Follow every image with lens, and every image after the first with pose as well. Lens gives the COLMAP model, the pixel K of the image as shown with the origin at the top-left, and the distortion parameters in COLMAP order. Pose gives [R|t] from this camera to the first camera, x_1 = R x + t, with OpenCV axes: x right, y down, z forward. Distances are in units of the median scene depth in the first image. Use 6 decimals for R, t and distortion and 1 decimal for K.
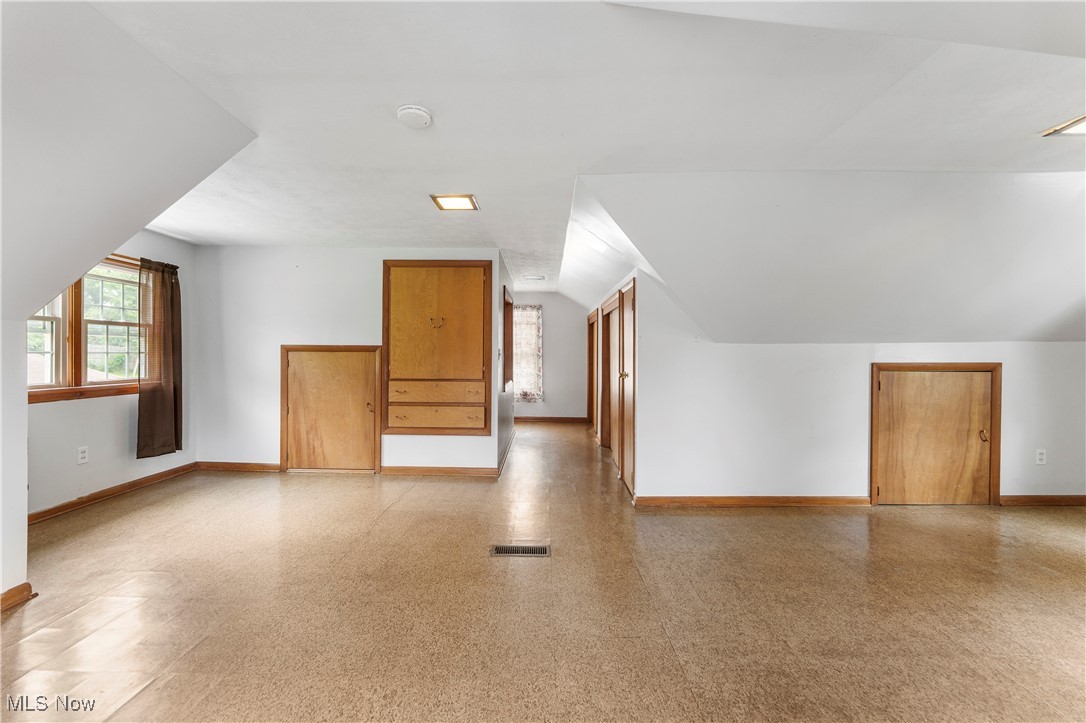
lens RADIAL K [[449.6, 0, 542.0], [0, 449.6, 357.8], [0, 0, 1]] dist [-0.005126, -0.000246]
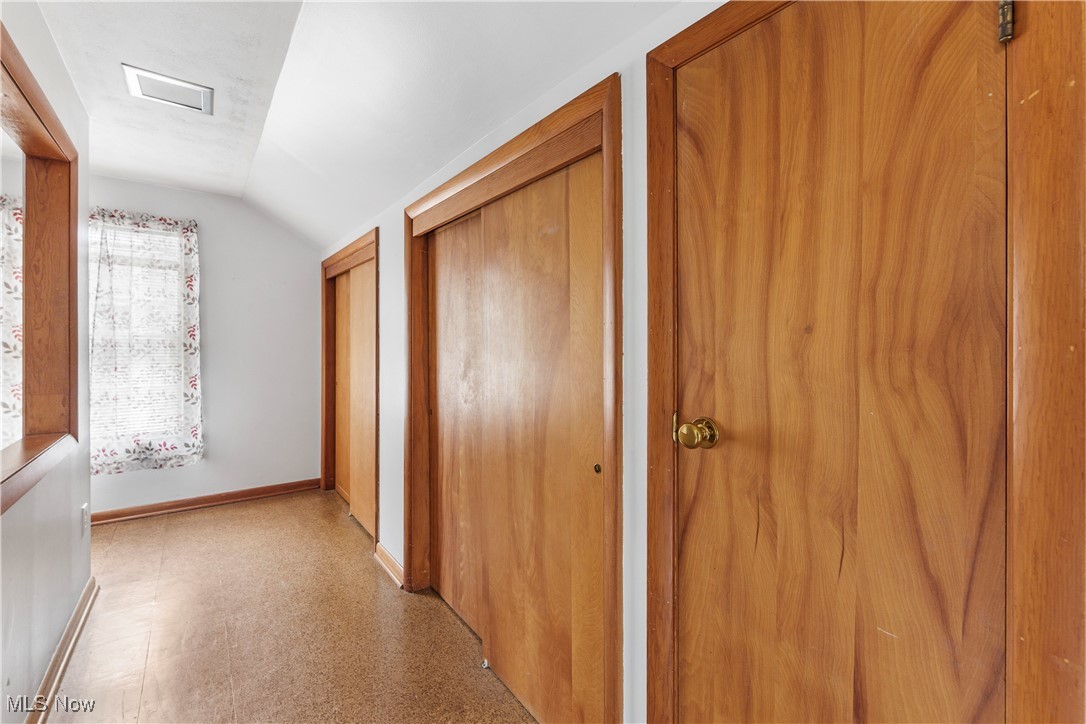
lens RADIAL K [[449.6, 0, 548.0], [0, 449.6, 352.2], [0, 0, 1]] dist [-0.005126, -0.000246]
pose [[0.786807, -0.008888, 0.617135, -0.002407], [0.004466, 0.999952, 0.008708, -0.002735], [-0.617183, -0.004096, 0.786809, 0.494858]]
